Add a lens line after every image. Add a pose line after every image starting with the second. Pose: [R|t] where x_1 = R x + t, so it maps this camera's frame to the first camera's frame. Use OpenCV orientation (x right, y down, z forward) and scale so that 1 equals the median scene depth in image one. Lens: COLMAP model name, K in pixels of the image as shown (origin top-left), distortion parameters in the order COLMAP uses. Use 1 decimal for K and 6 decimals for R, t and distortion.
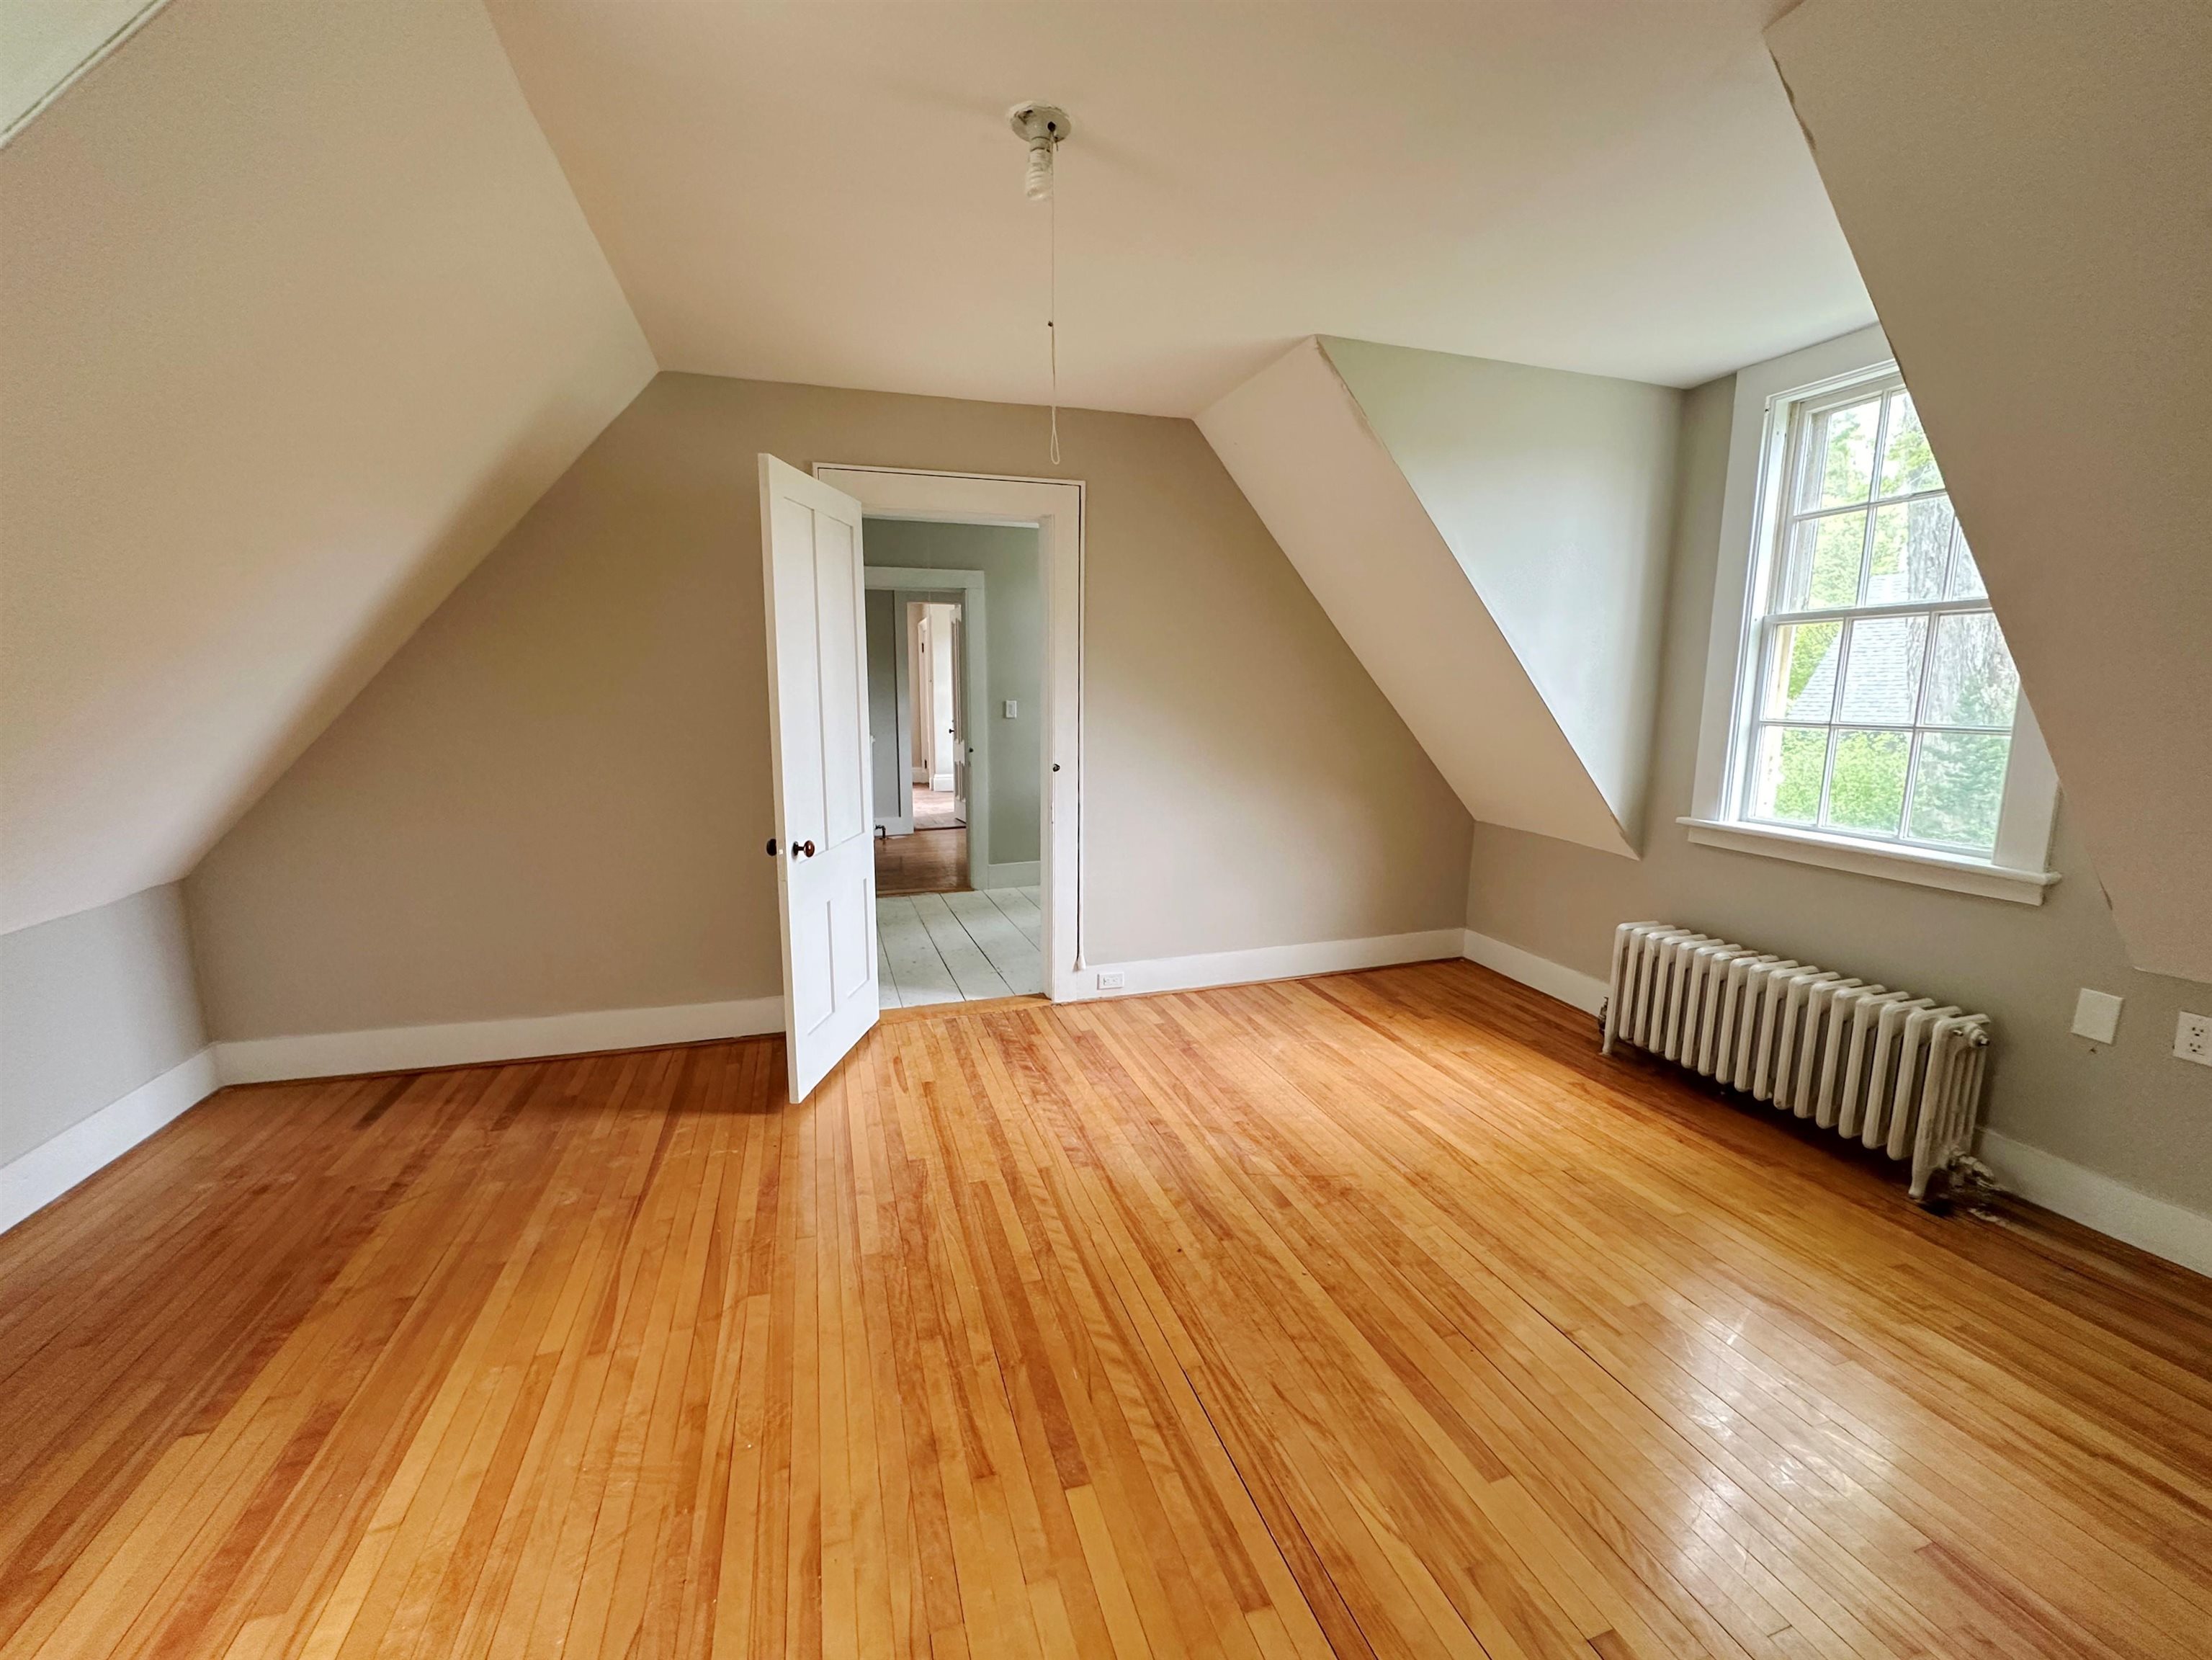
lens RADIAL K [[877.5, 0, 1105.0], [0, 877.5, 832.8], [0, 0, 1]] dist [-0.002399, 0.000353]
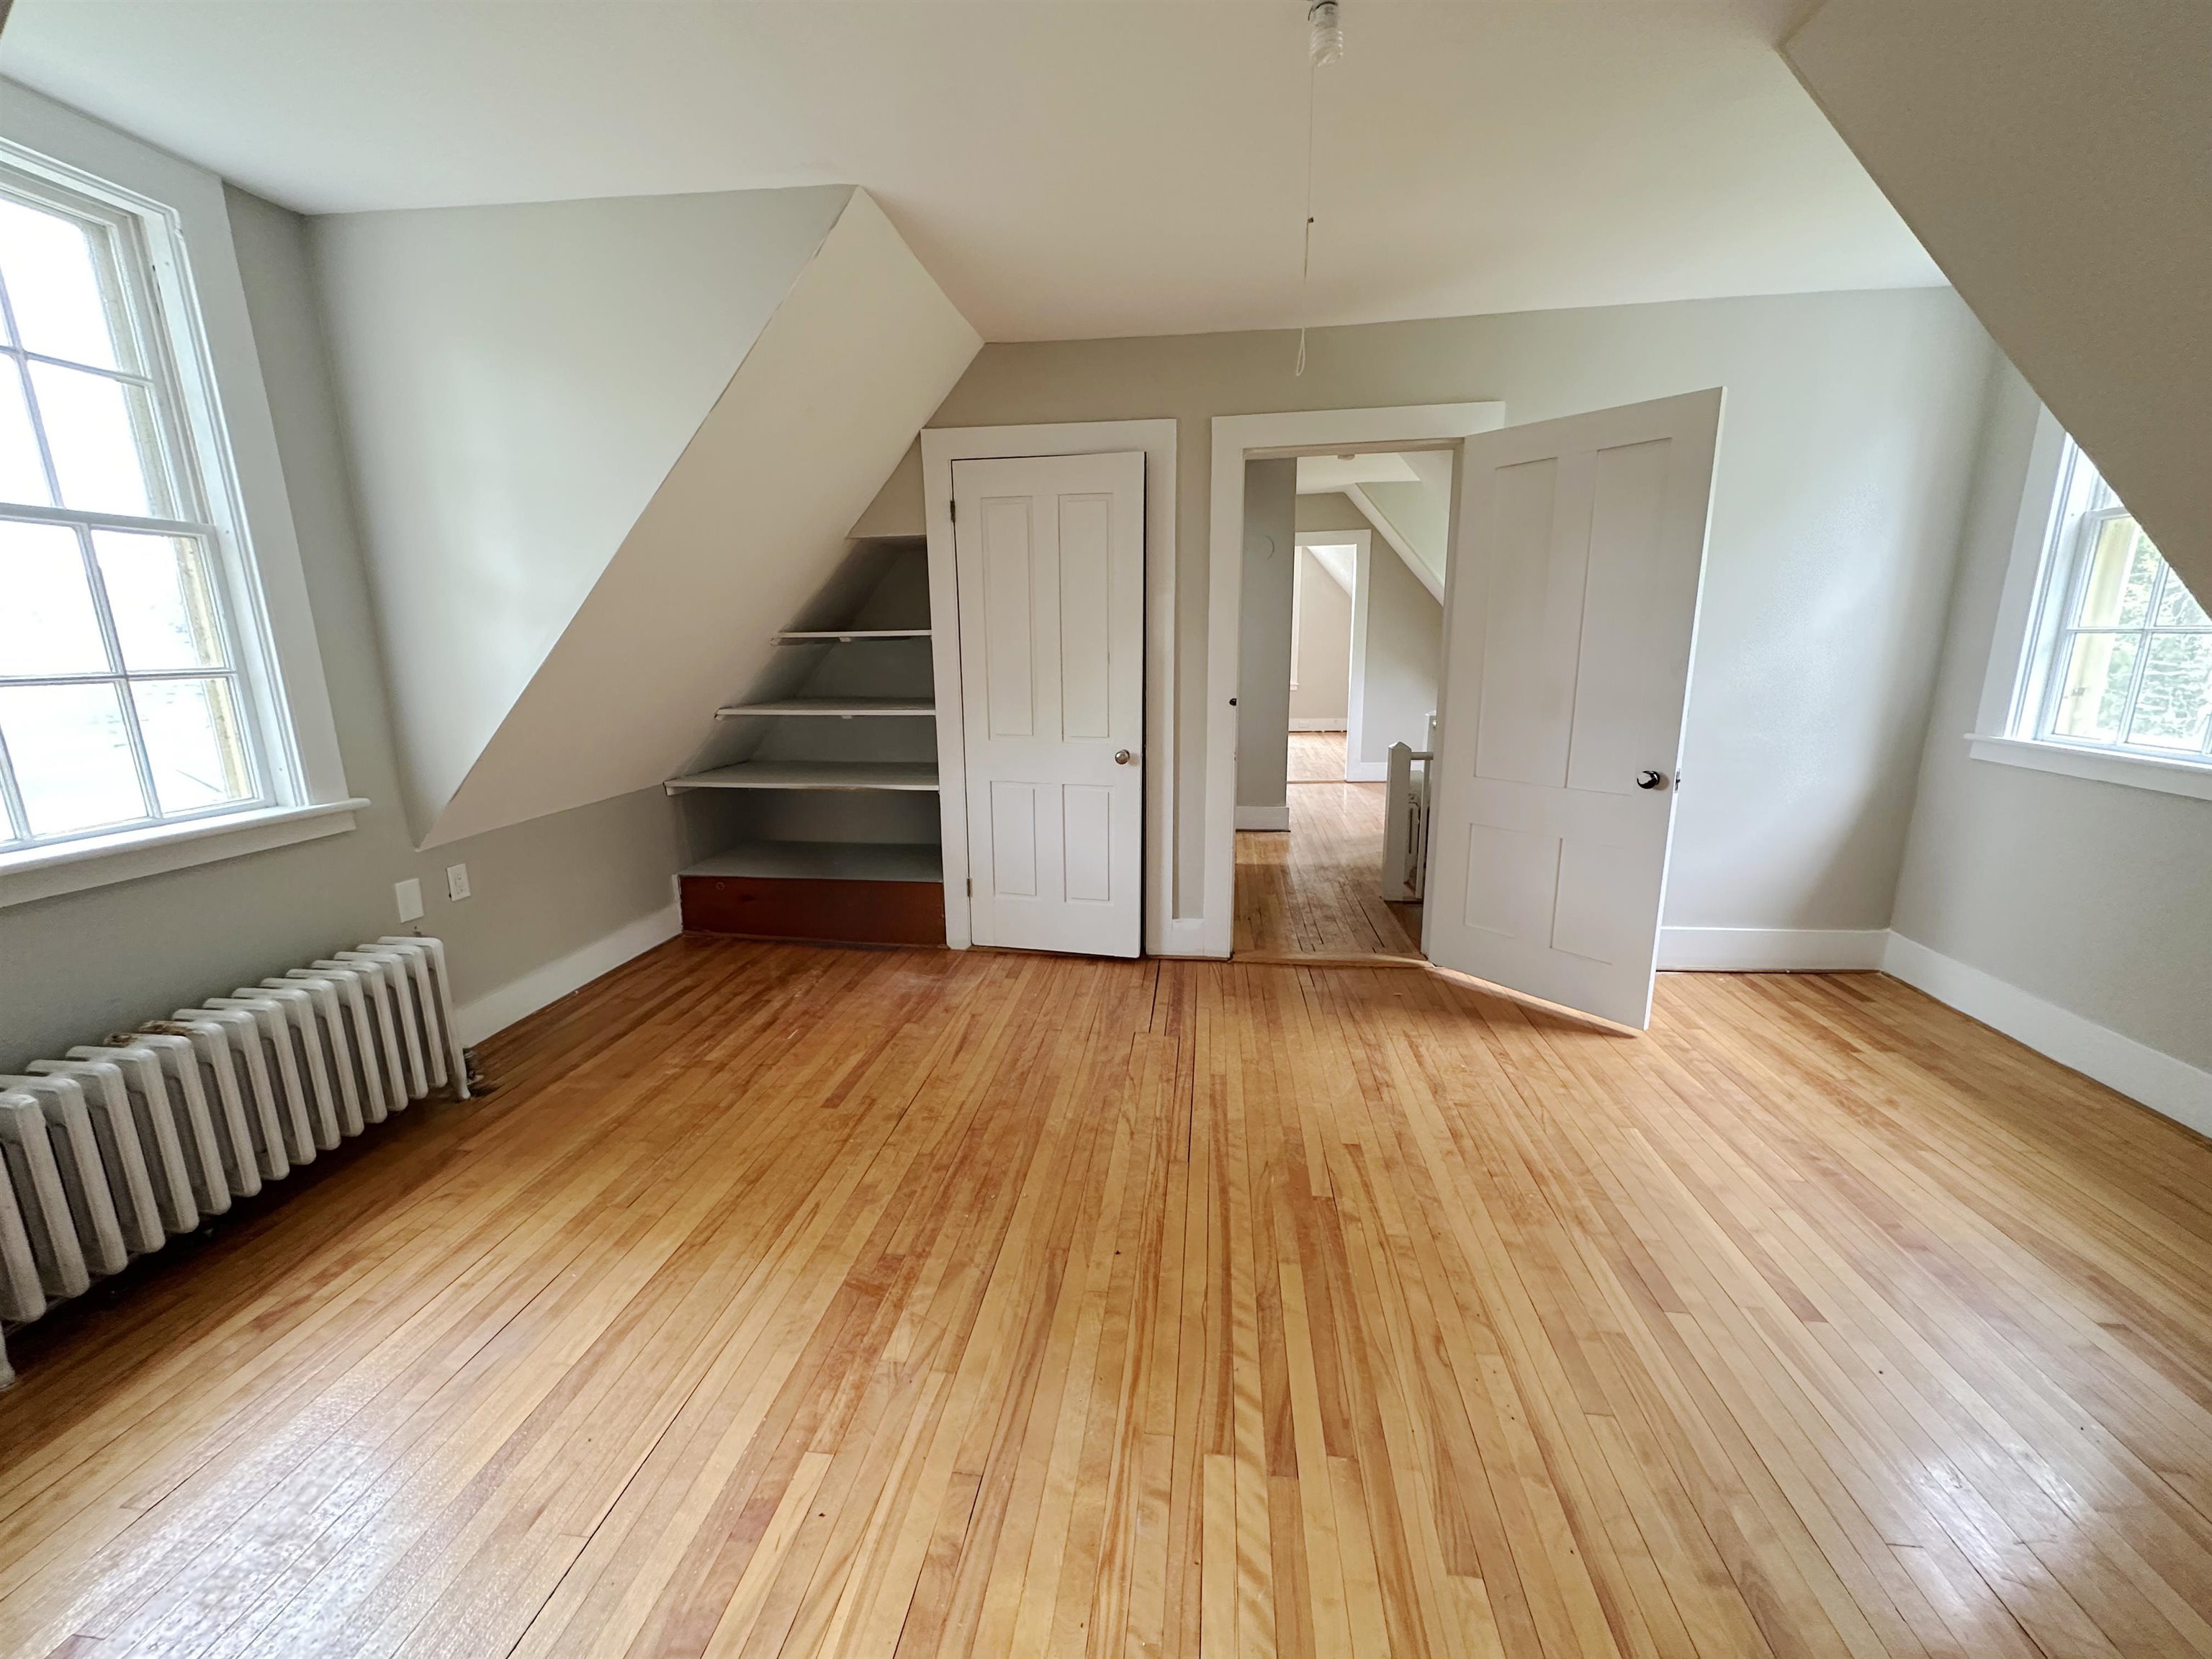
lens RADIAL K [[877.4, 0, 1105.0], [0, 877.4, 832.3], [0, 0, 1]] dist [-0.002399, 0.000353]
pose [[-0.908407, -0.091896, 0.407863, -0.206243], [0.067211, 0.930758, 0.359406, -0.226813], [-0.412650, 0.353900, -0.839330, 1.440536]]
